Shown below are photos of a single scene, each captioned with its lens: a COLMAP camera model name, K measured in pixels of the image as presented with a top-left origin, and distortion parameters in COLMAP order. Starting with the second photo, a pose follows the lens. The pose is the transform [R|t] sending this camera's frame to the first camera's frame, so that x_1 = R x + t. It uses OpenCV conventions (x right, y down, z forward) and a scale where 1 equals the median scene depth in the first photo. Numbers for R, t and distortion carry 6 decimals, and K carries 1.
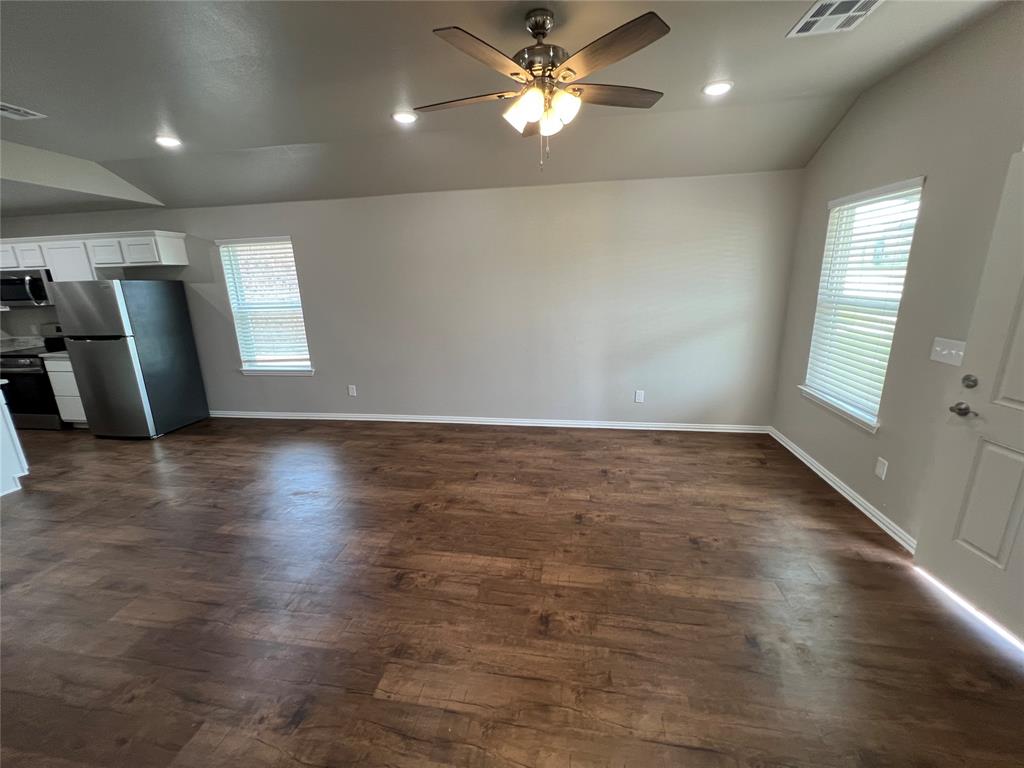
lens RADIAL K [[411.1, 0, 509.5], [0, 411.1, 382.5], [0, 0, 1]] dist [0.000354, 0.000806]
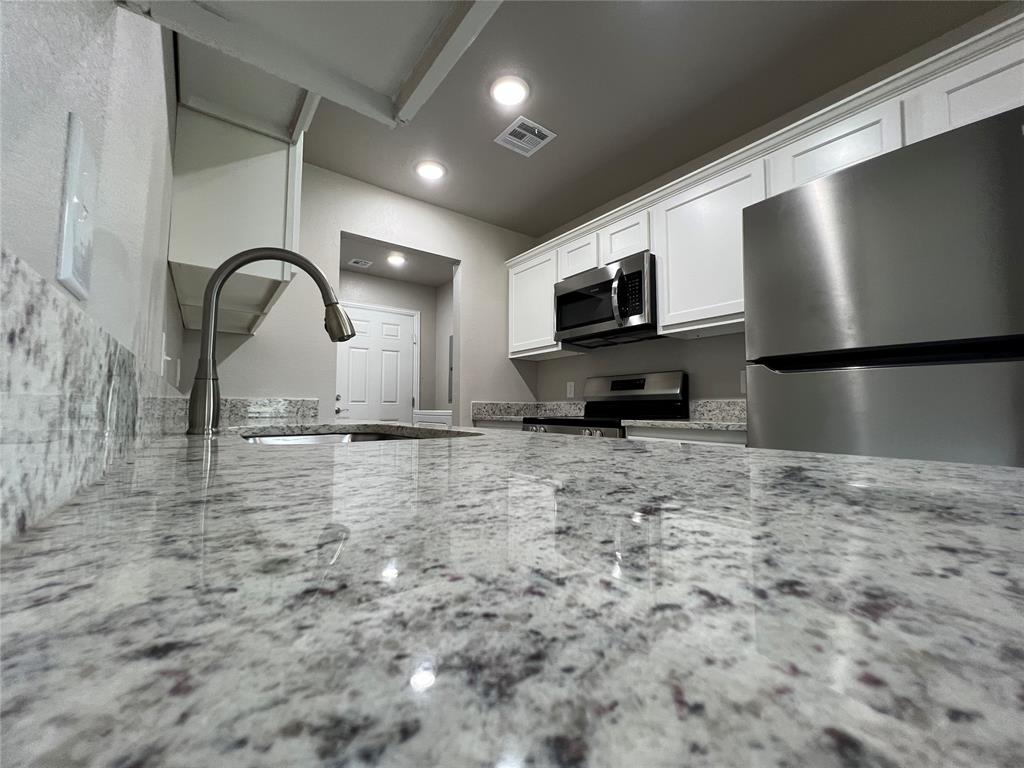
lens RADIAL K [[412.7, 0, 510.7], [0, 412.7, 378.9], [0, 0, 1]] dist [-0.001280, 0.000562]
pose [[0.724187, -0.017654, -0.689378, -1.297429], [-0.192800, 0.954624, -0.226982, 0.020336], [0.662104, 0.297290, 0.687922, 0.839519]]
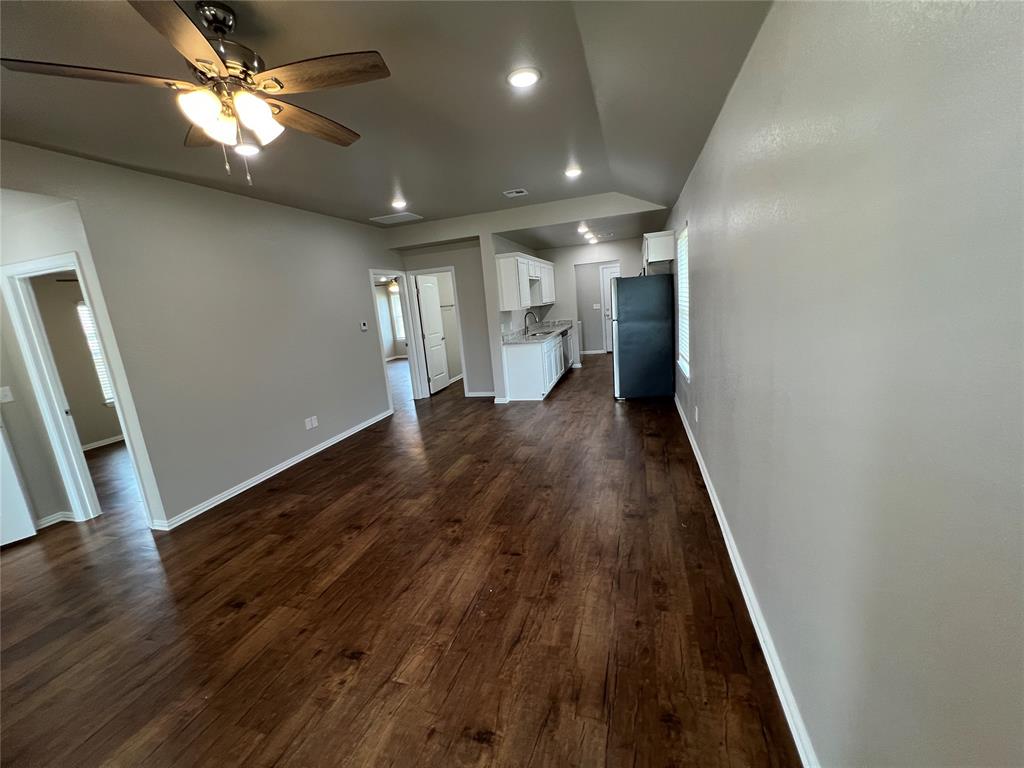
lens RADIAL K [[411.1, 0, 509.5], [0, 411.1, 382.5], [0, 0, 1]] dist [0.000354, 0.000806]
pose [[-0.120891, 0.236424, -0.964100, 0.575954], [-0.154333, 0.954937, 0.253529, -0.261787], [0.980595, 0.179442, -0.078955, 1.029691]]
